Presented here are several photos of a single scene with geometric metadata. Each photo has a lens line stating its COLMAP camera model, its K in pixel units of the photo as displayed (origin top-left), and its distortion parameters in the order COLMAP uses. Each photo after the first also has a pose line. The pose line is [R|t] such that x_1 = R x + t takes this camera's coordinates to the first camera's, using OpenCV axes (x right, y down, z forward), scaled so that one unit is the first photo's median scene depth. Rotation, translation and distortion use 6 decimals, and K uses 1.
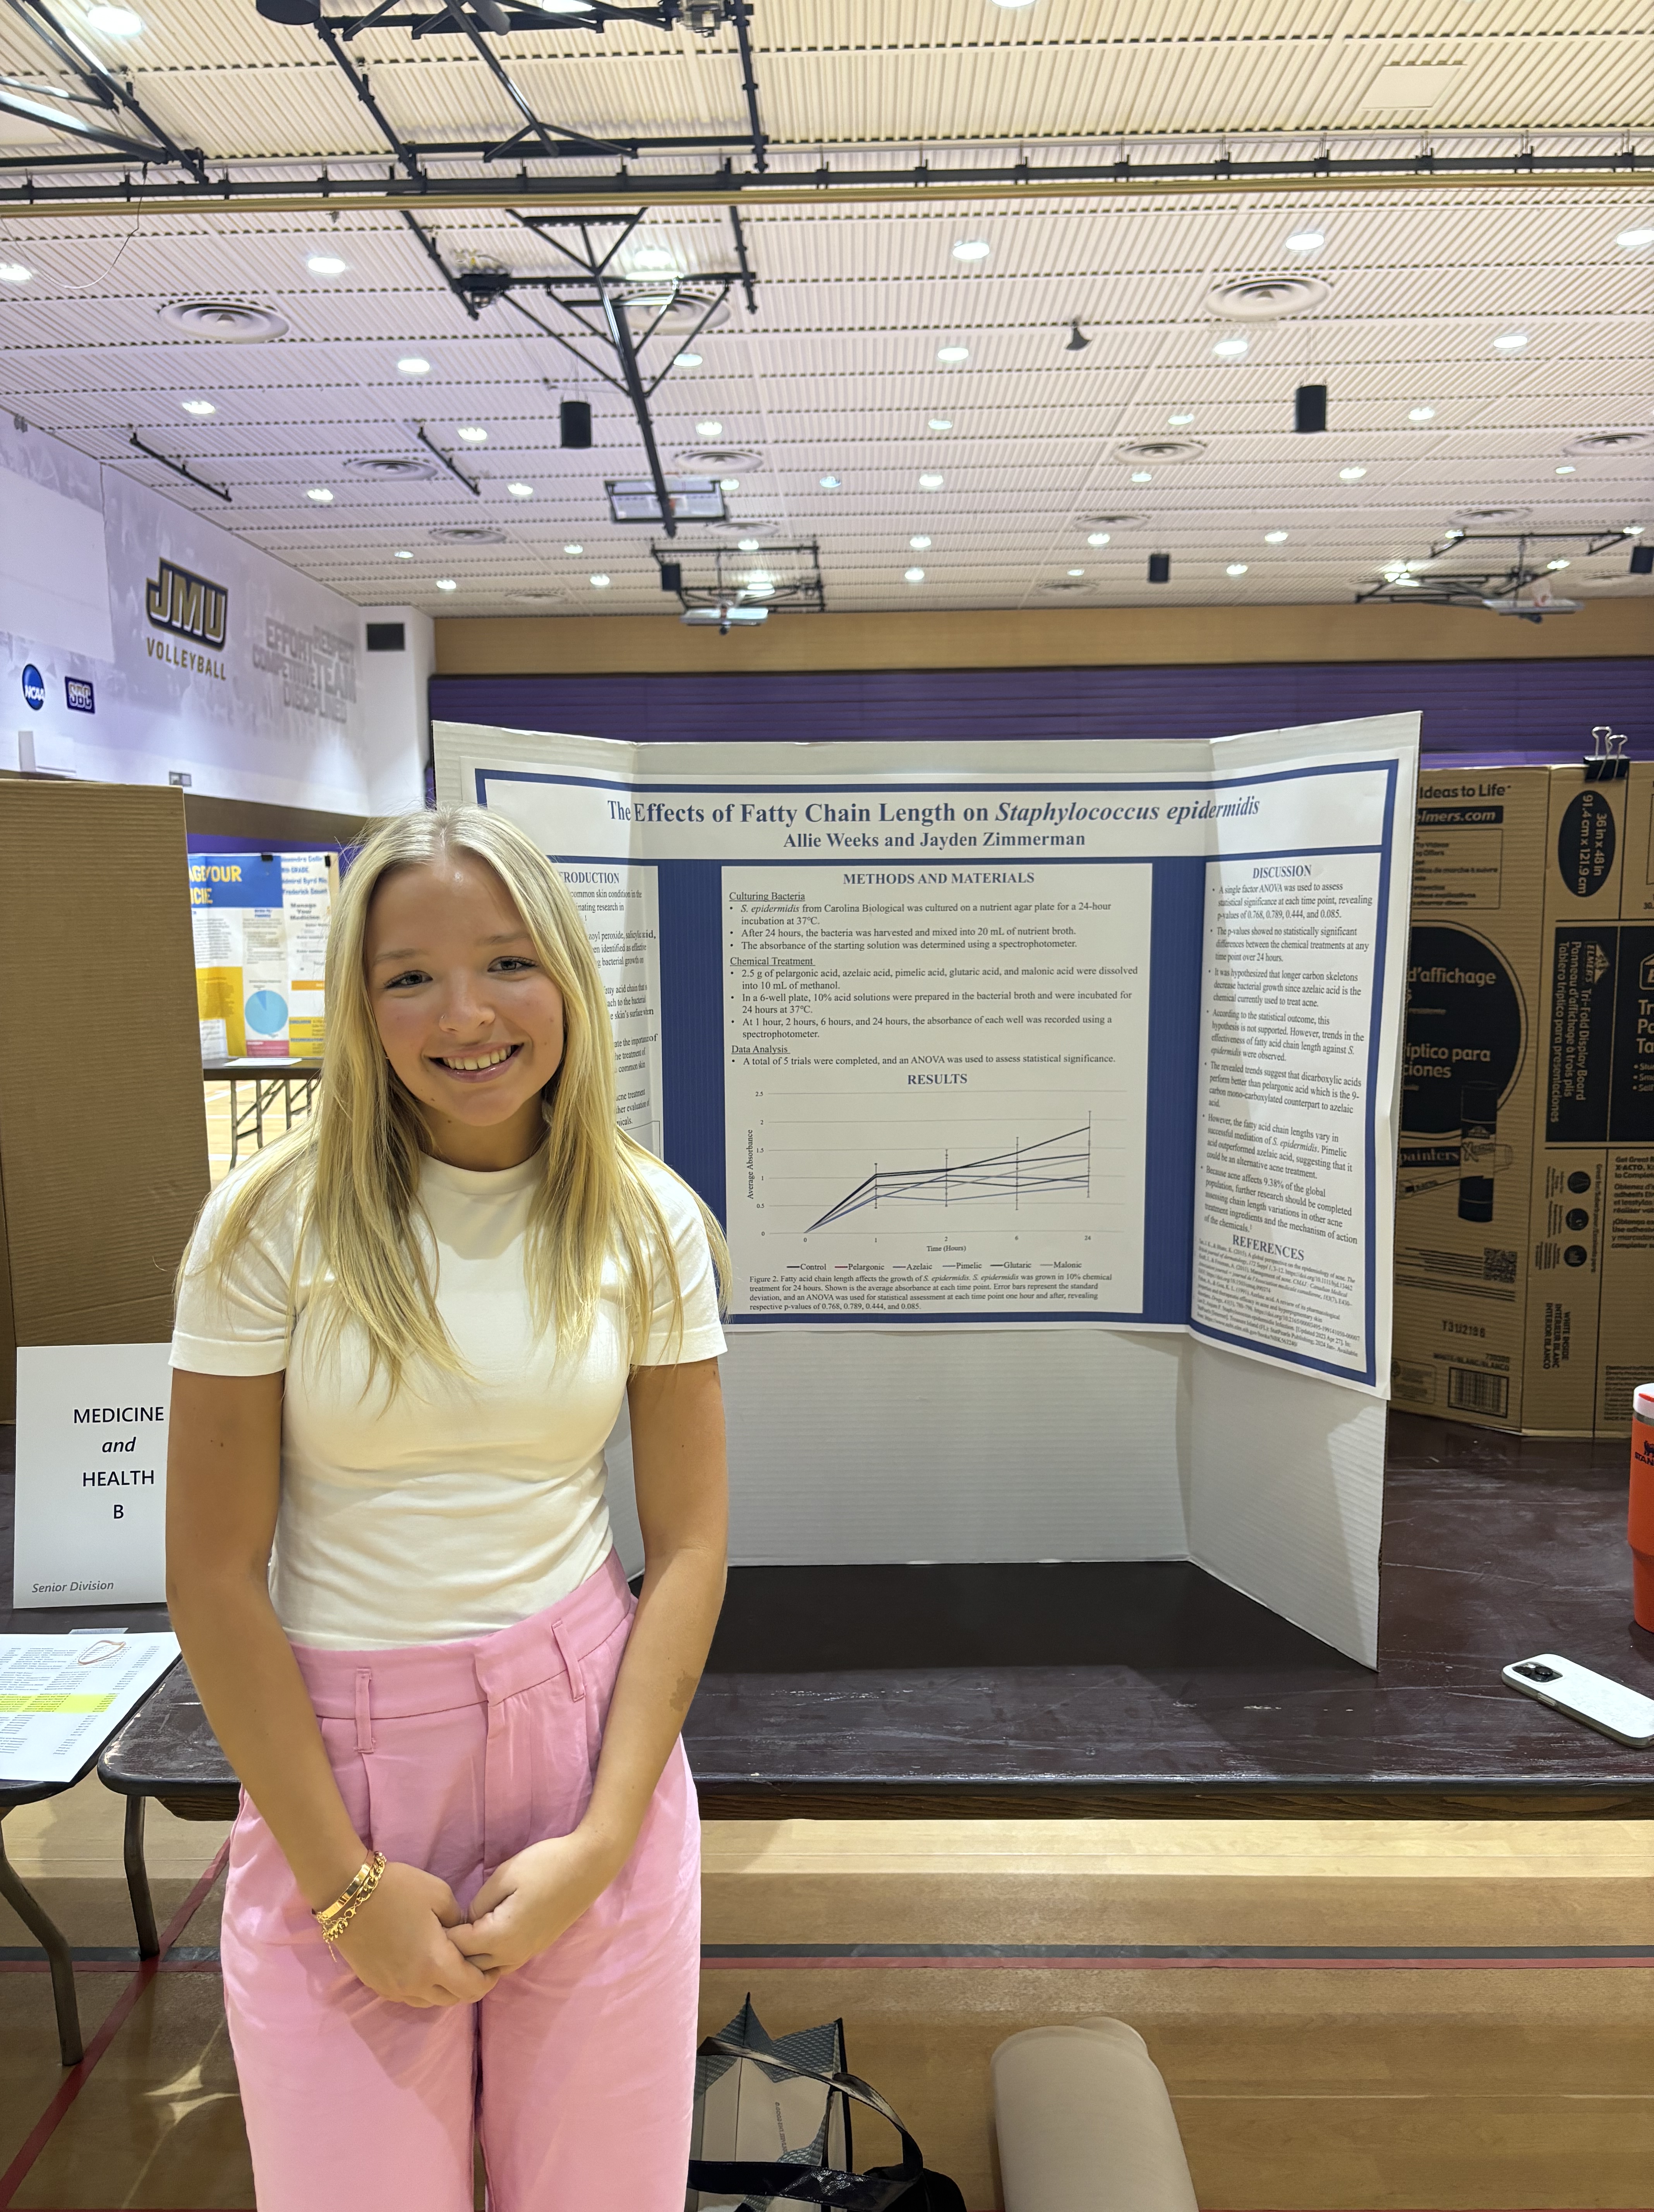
lens RADIAL K [[1689.8, 0, 828.8], [0, 1689.8, 1102.3], [0, 0, 1]] dist [0.047138, -0.059483]
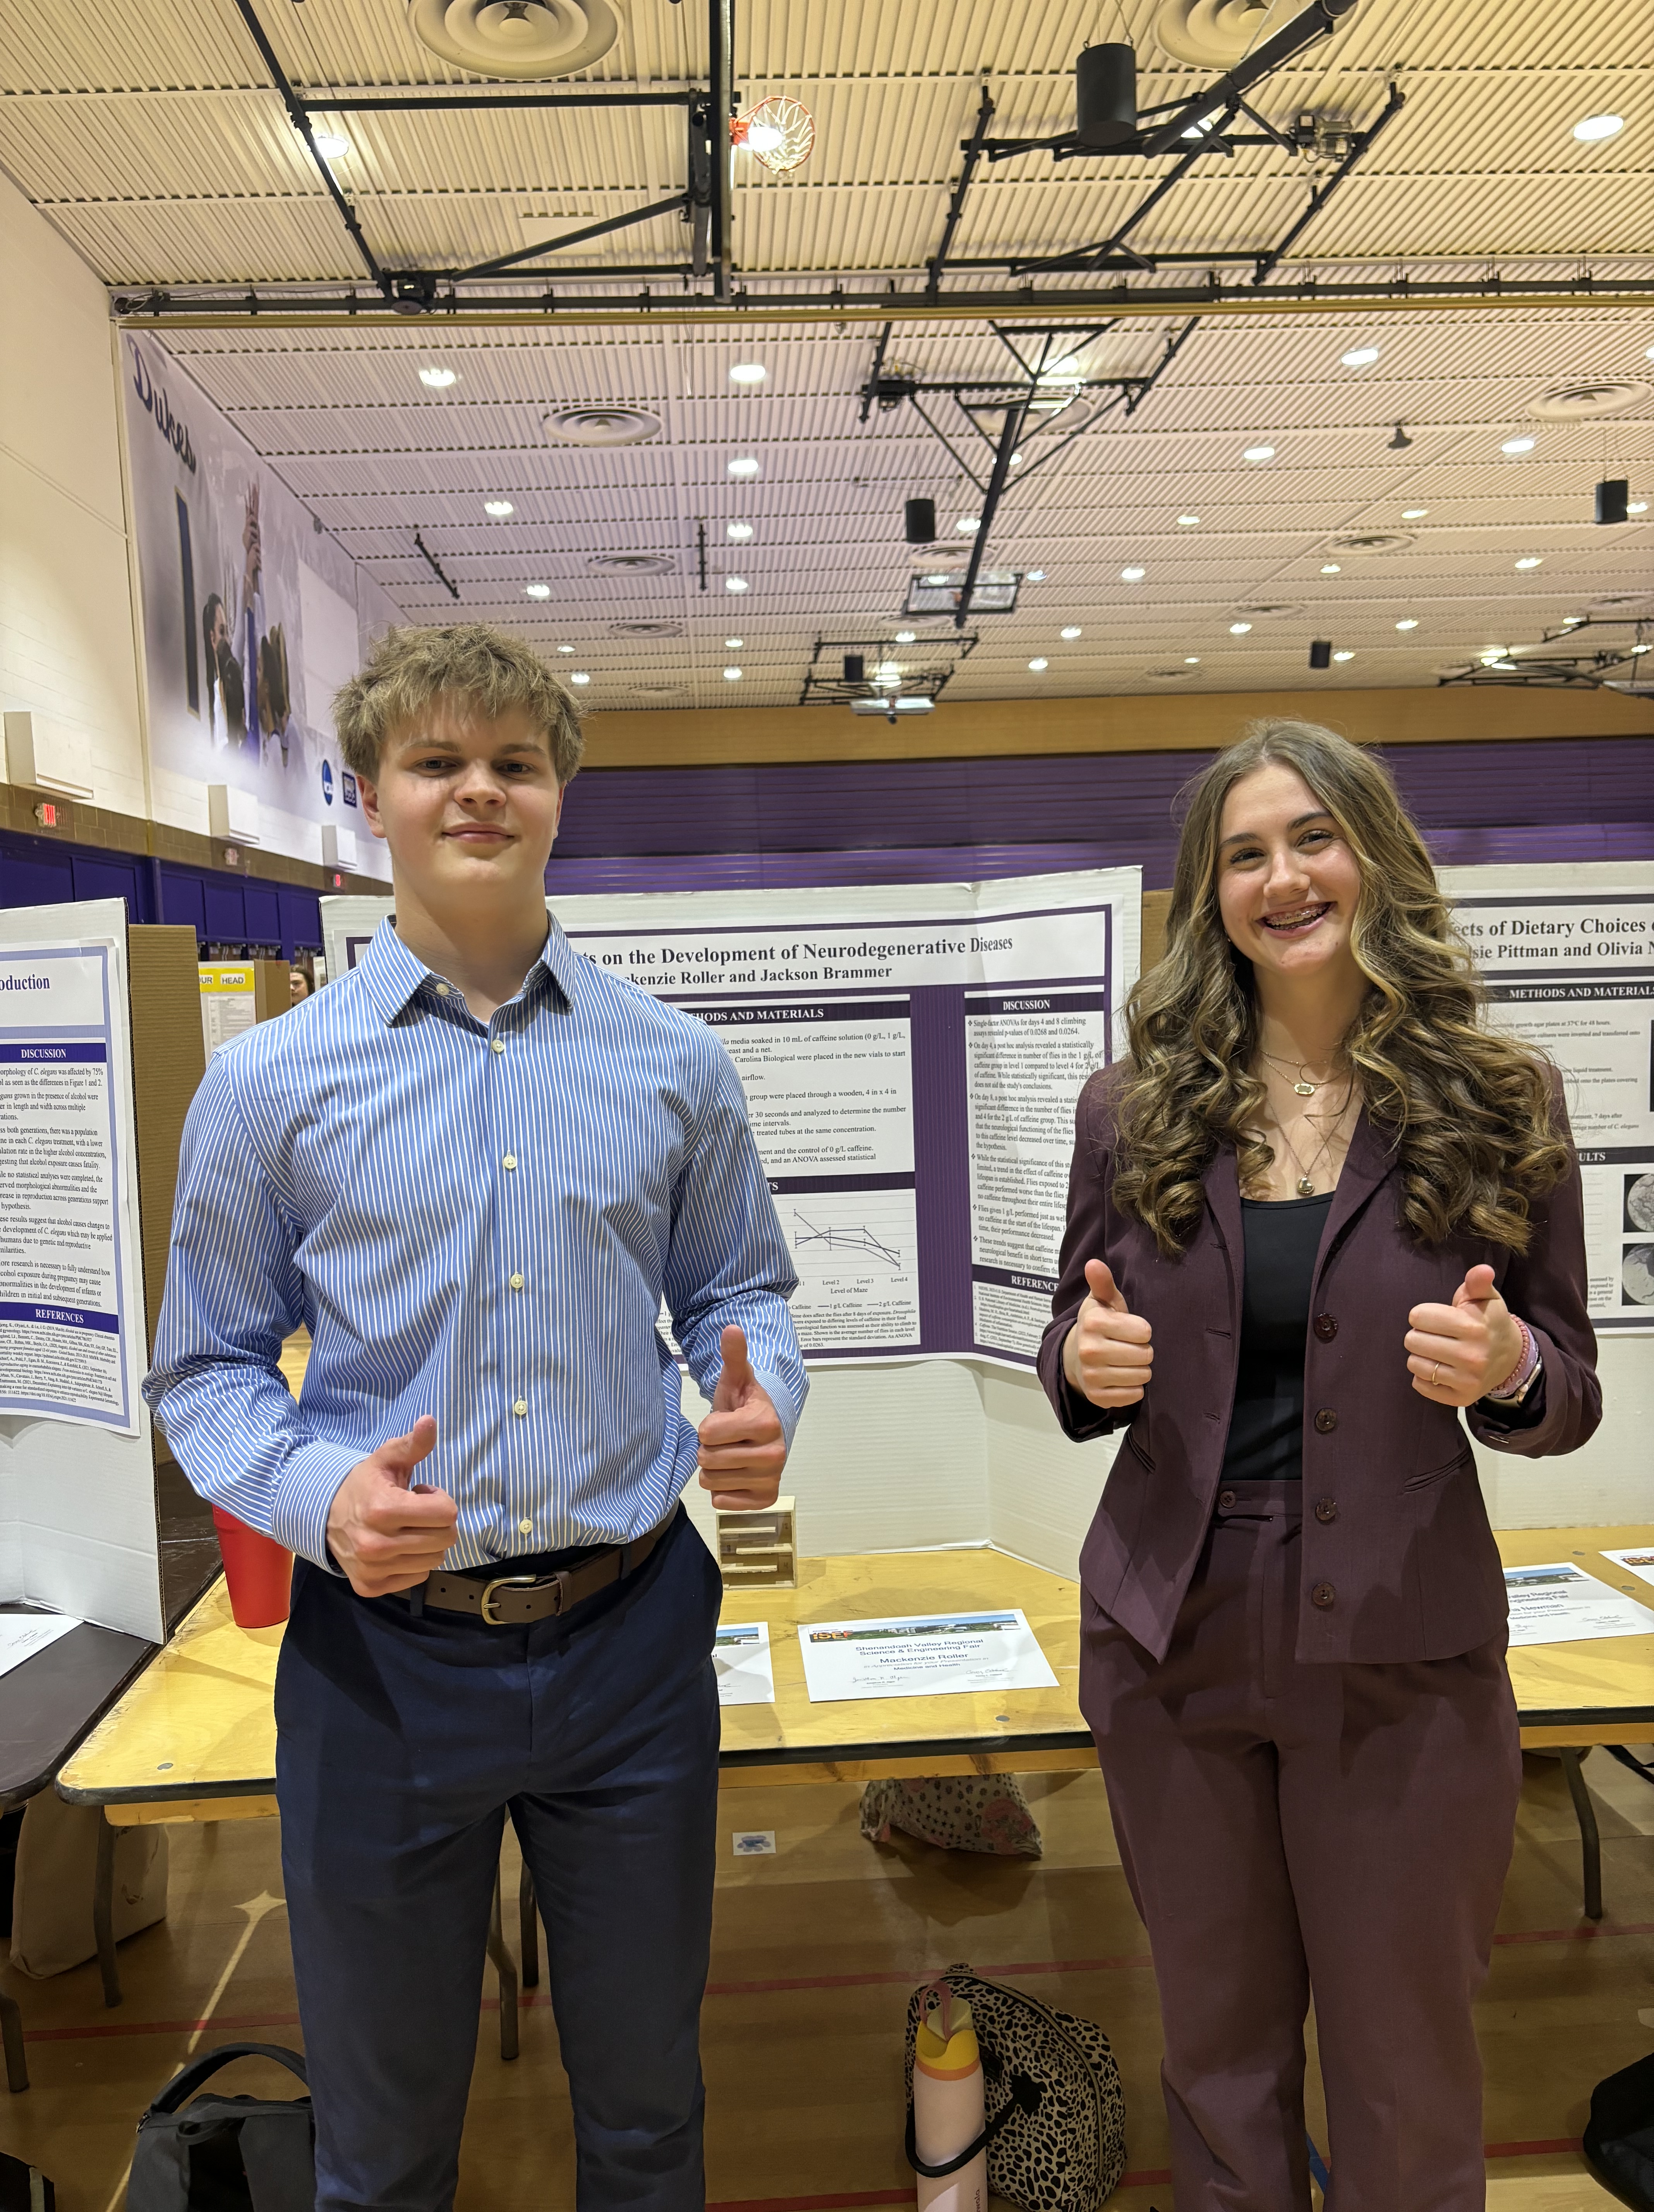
lens RADIAL K [[1689.8, 0, 823.8], [0, 1689.8, 1038.5], [0, 0, 1]] dist [0.047138, -0.059483]
pose [[0.997047, -0.027608, 0.071659, -0.213209], [0.033843, 0.995607, -0.087305, 0.002759], [-0.068934, 0.089473, 0.993601, 0.003349]]
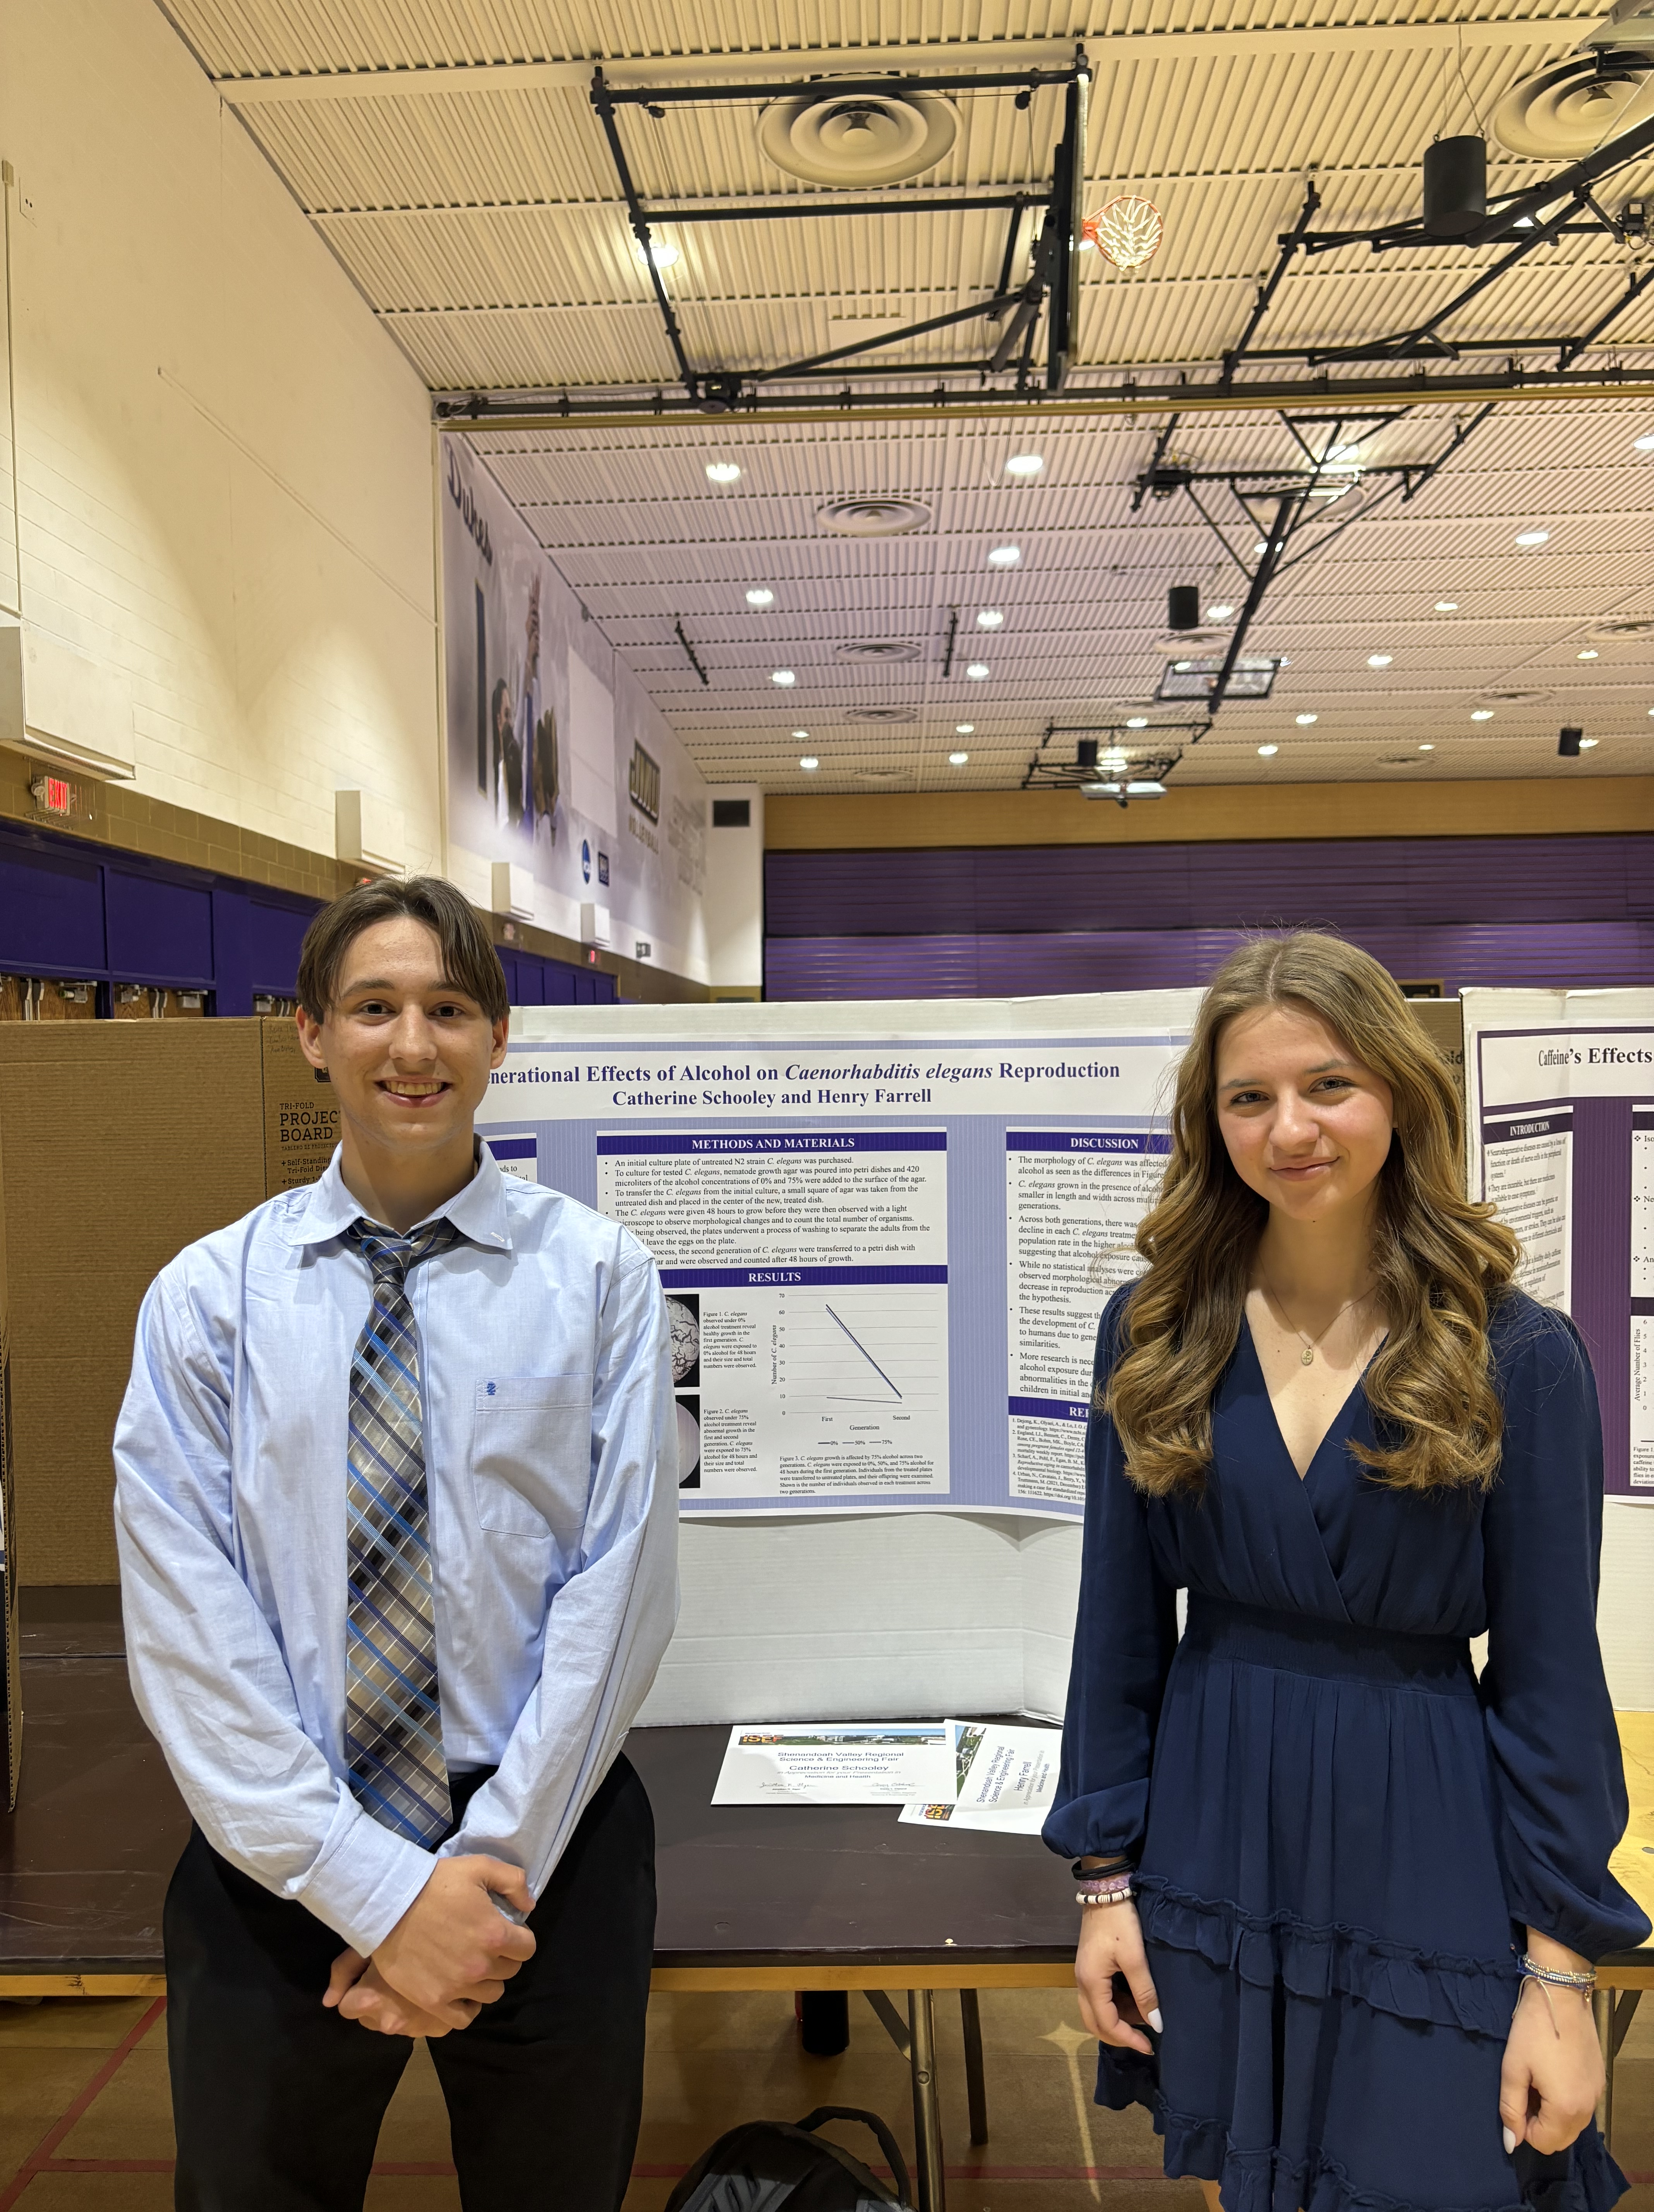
lens RADIAL K [[1689.8, 0, 847.4], [0, 1689.8, 1028.5], [0, 0, 1]] dist [0.047138, -0.059483]
pose [[0.999838, -0.003525, -0.017628, -0.247065], [0.000985, 0.989857, -0.142066, 0.001356], [0.017950, 0.142026, 0.989700, 0.006807]]
